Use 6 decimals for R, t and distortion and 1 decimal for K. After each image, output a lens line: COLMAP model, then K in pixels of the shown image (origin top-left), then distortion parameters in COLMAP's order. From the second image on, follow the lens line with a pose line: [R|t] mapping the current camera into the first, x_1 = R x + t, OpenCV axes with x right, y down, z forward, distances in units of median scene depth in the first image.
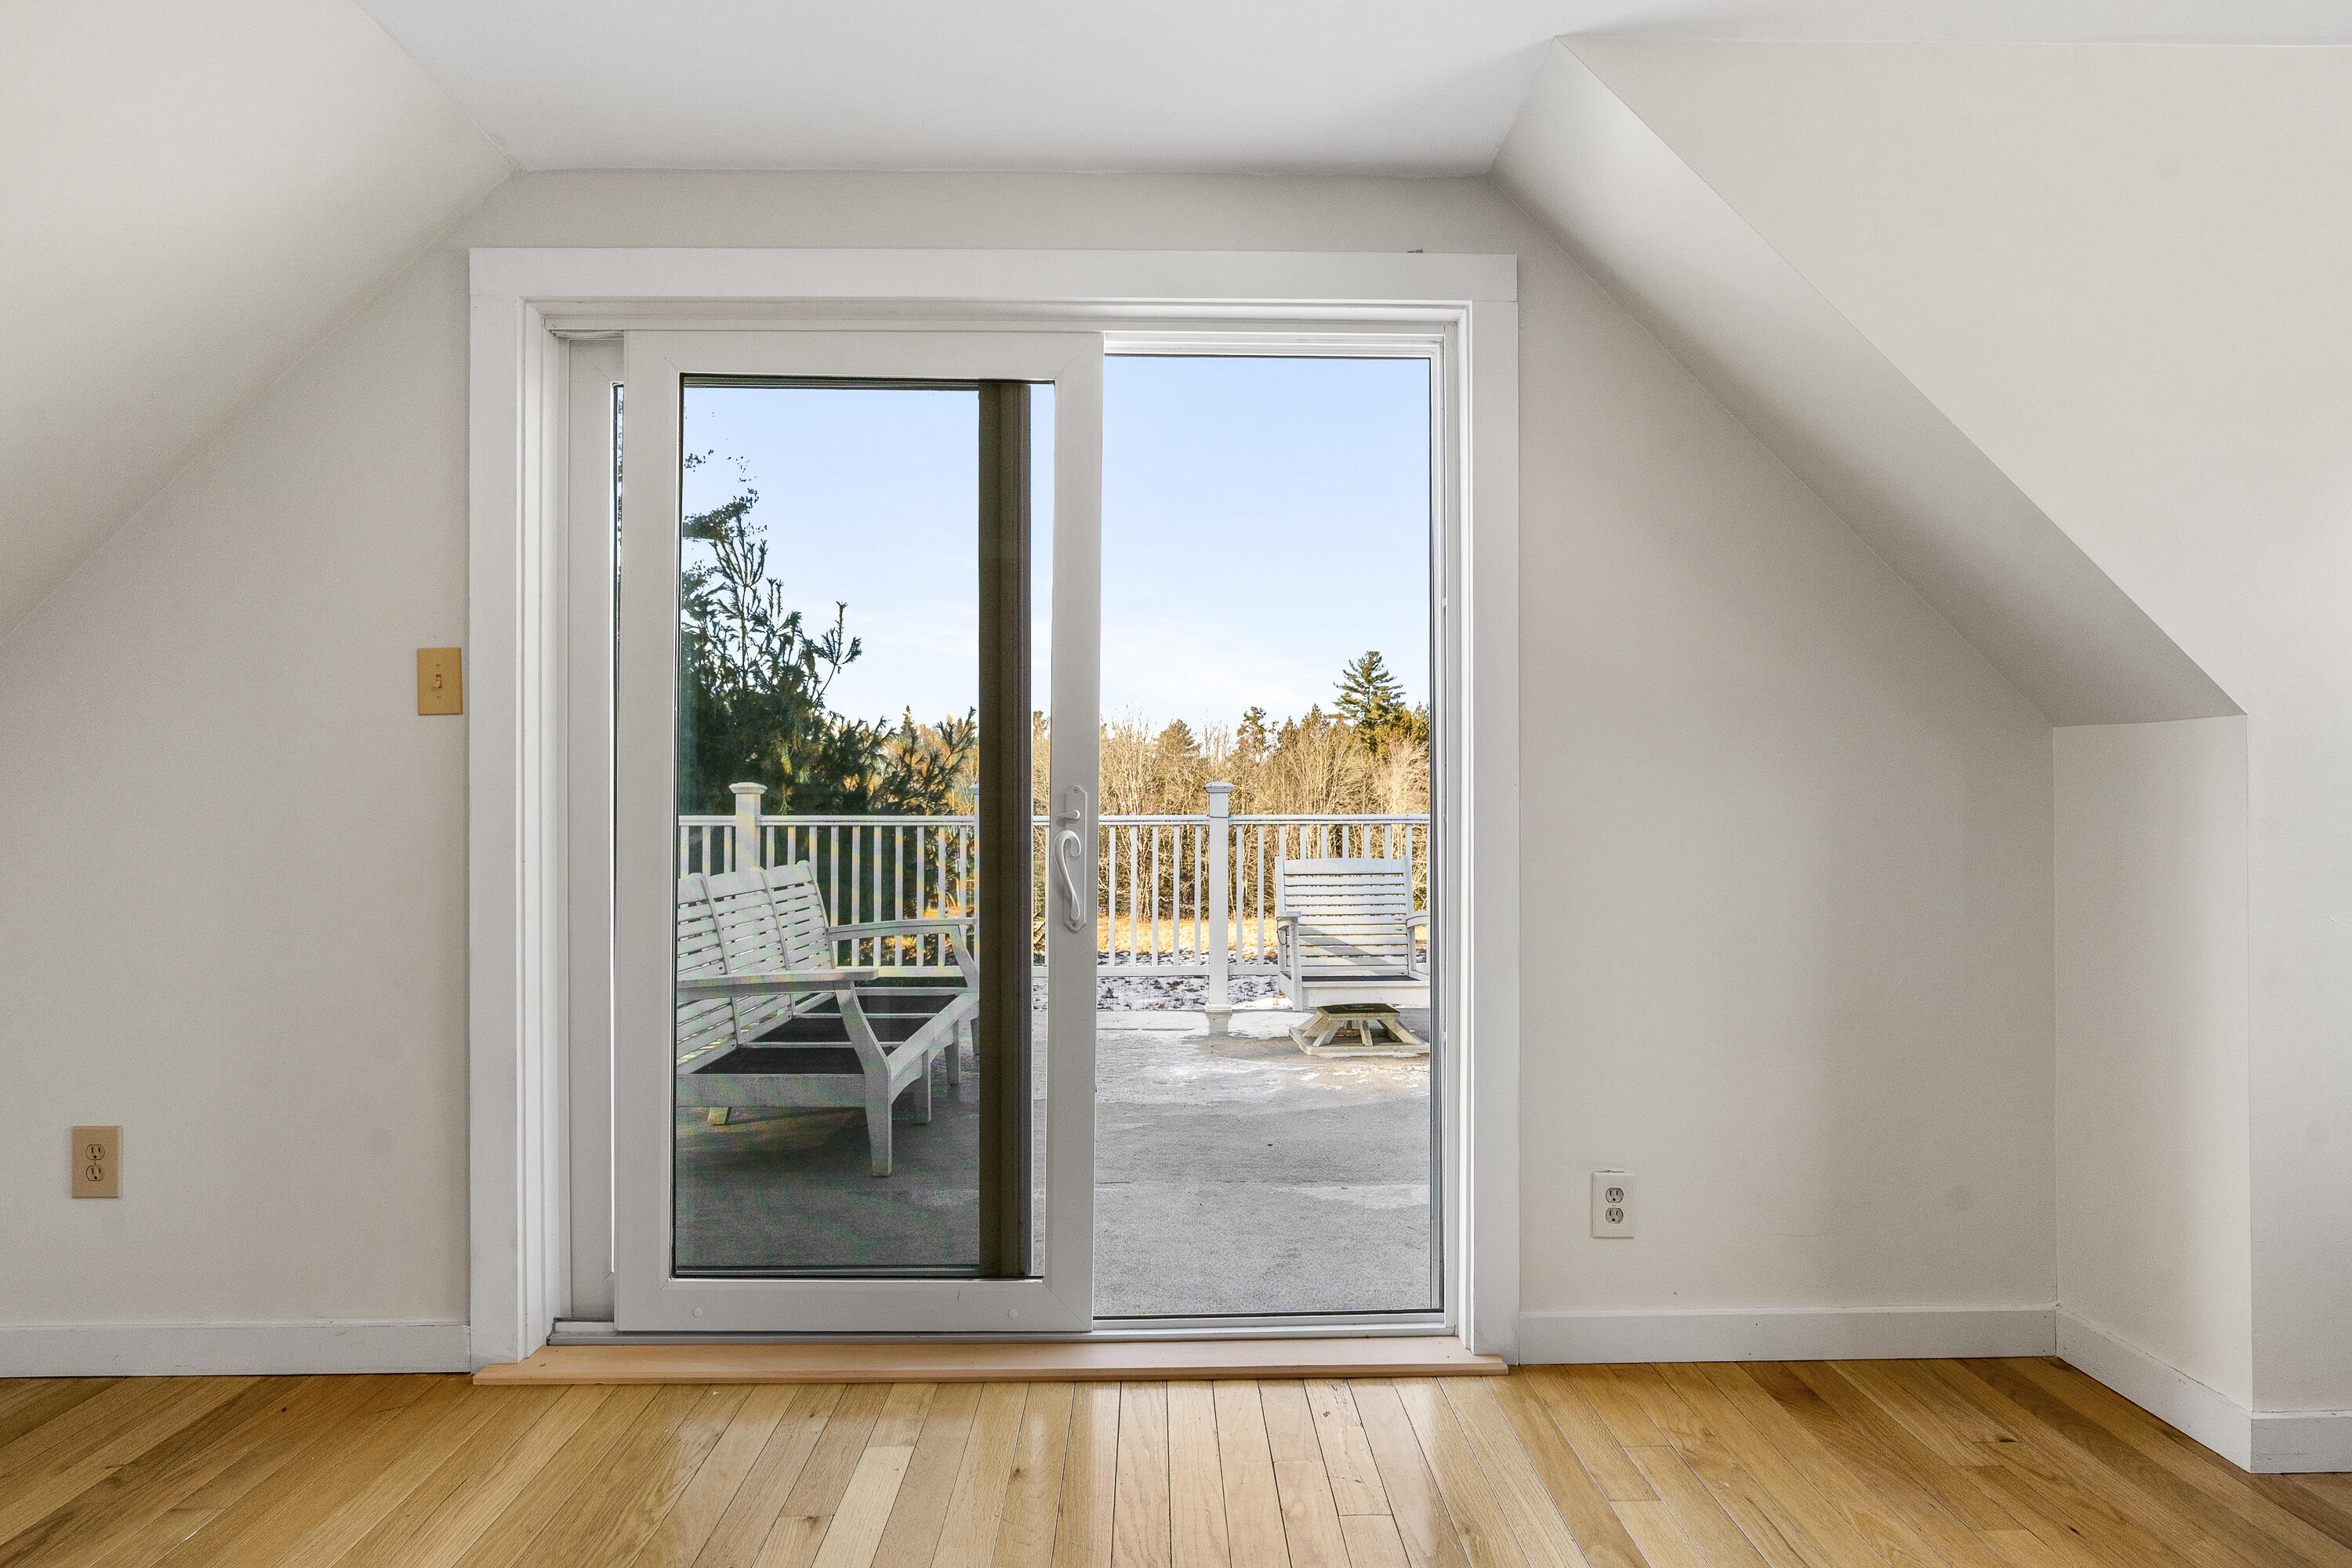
lens RADIAL K [[1200.4, 0, 1136.1], [0, 1200.4, 806.6], [0, 0, 1]] dist [-0.001930, 0.001428]
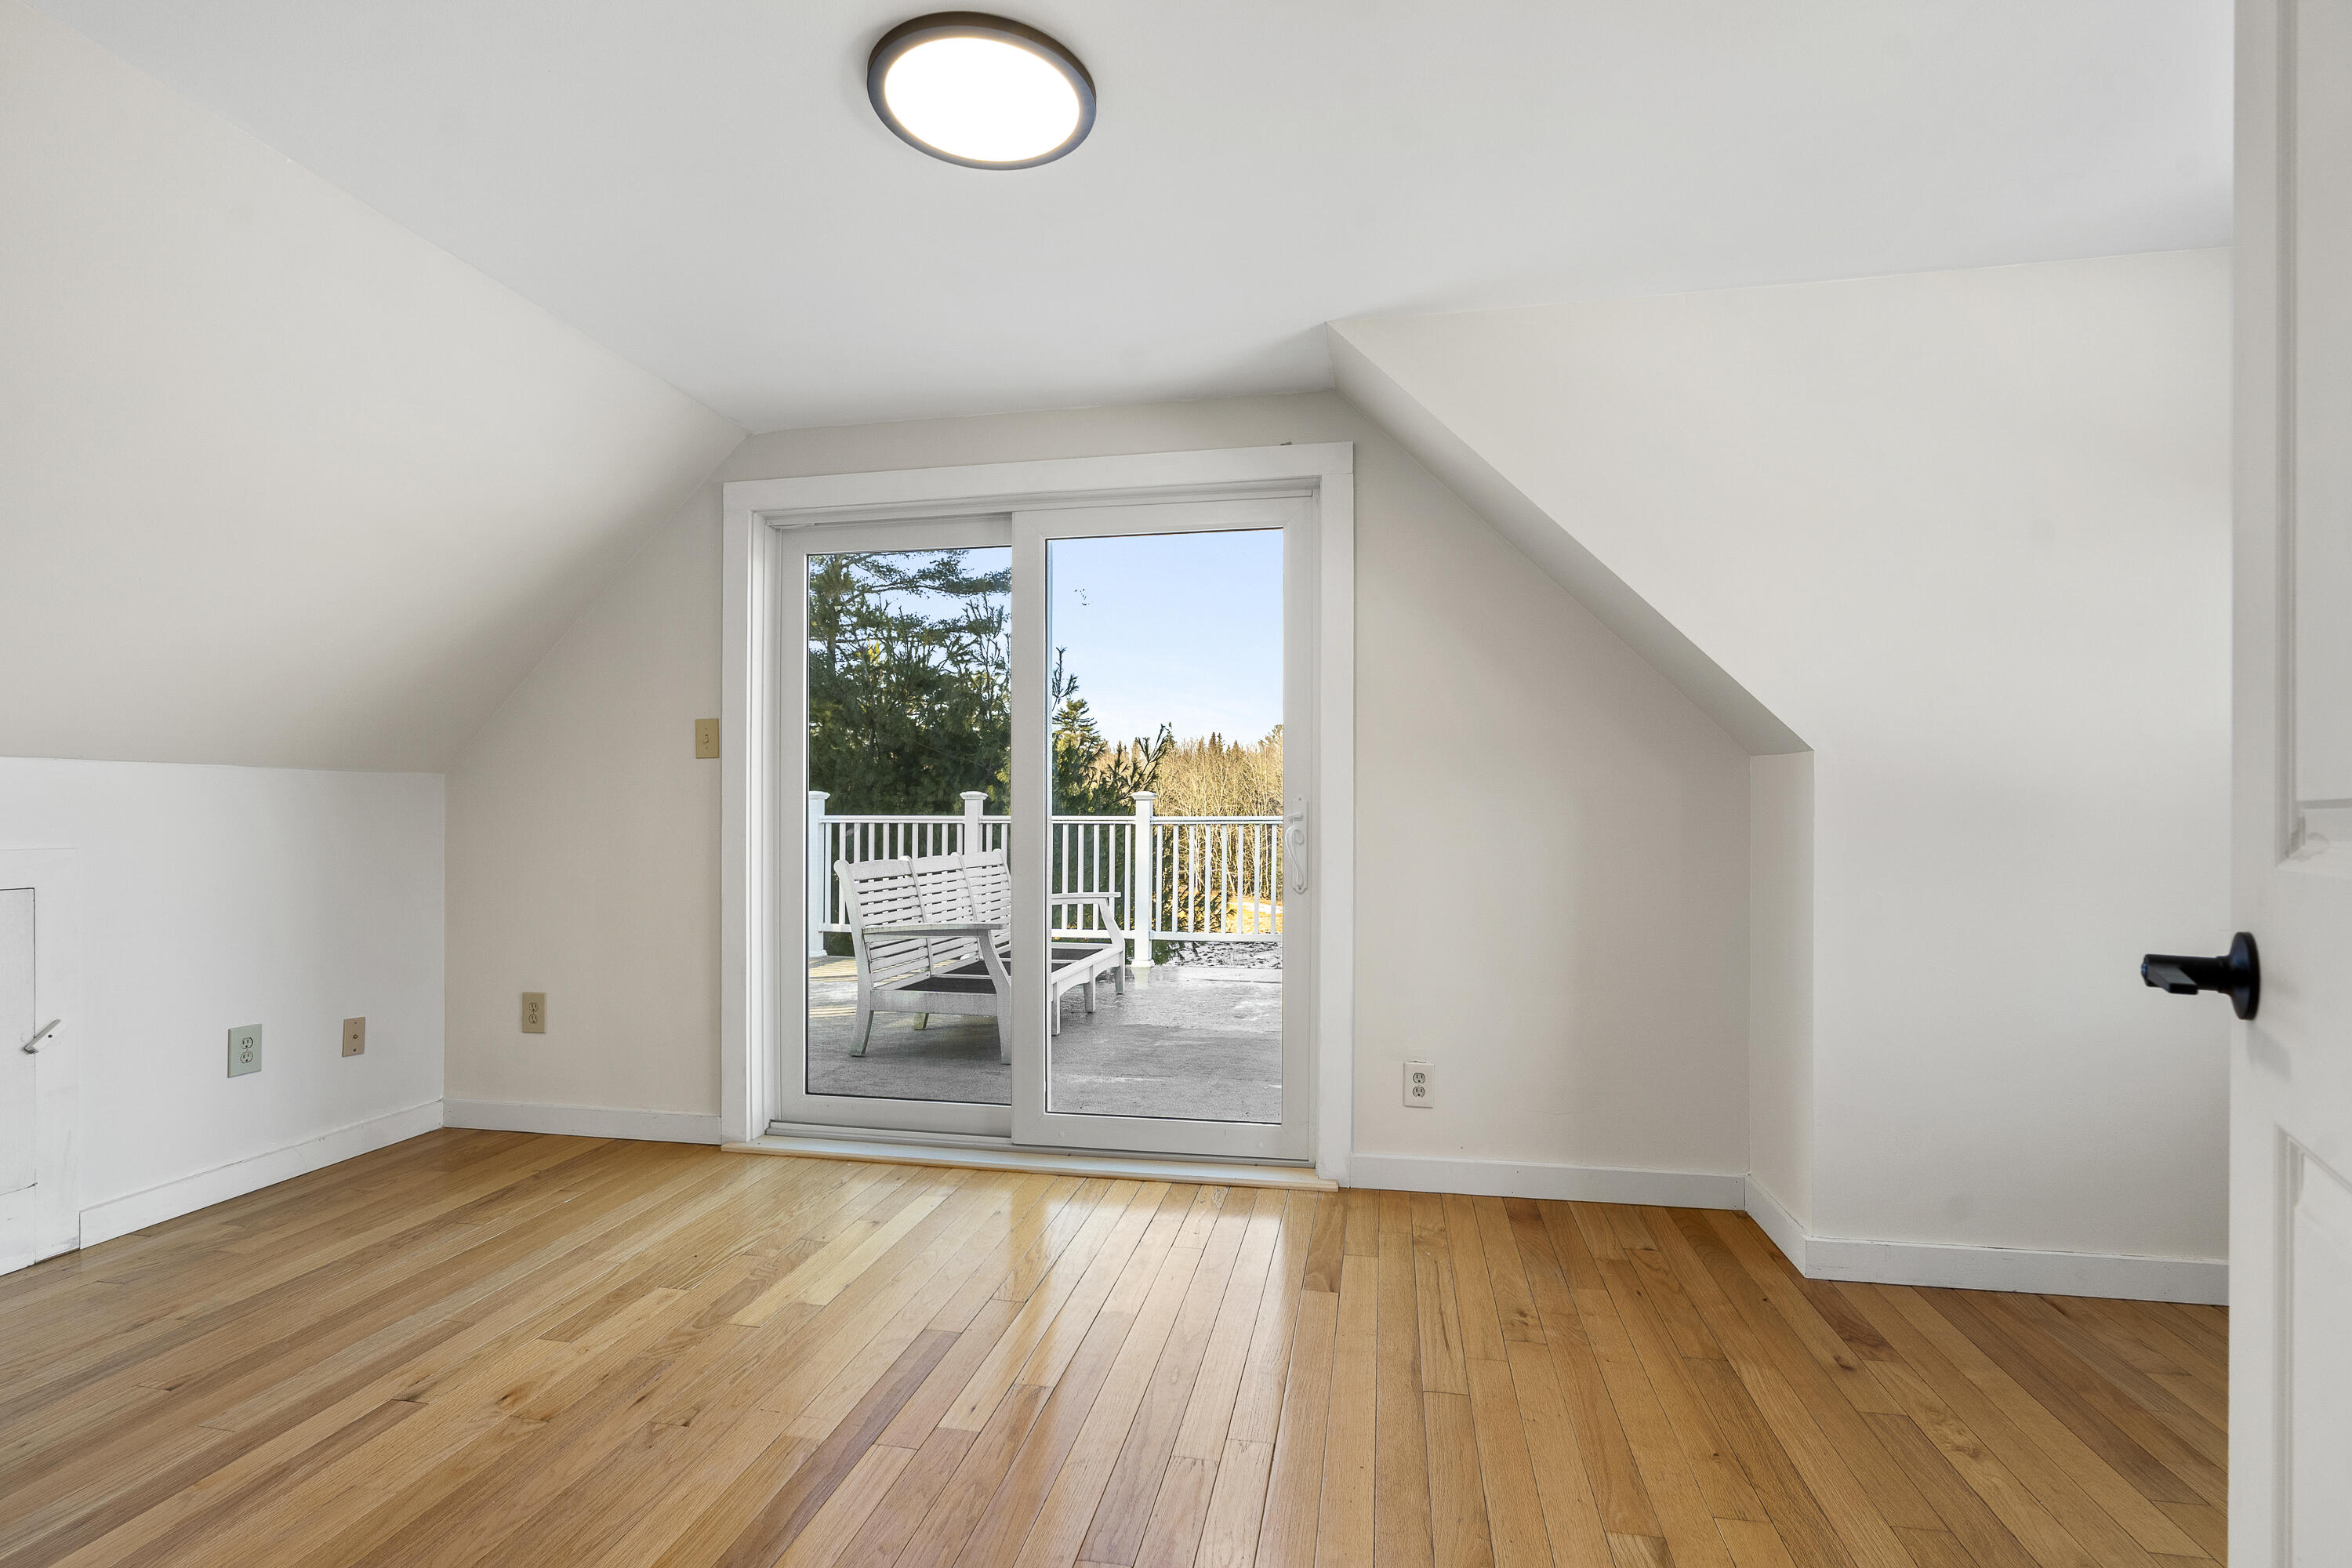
lens RADIAL K [[1054.1, 0, 1155.0], [0, 1054.1, 801.1], [0, 0, 1]] dist [-0.000651, 0.000367]
pose [[0.977542, -0.001205, -0.210735, 0.355416], [0.000182, 0.999988, -0.004874, -0.008071], [0.210738, 0.004727, 0.977531, -0.327091]]
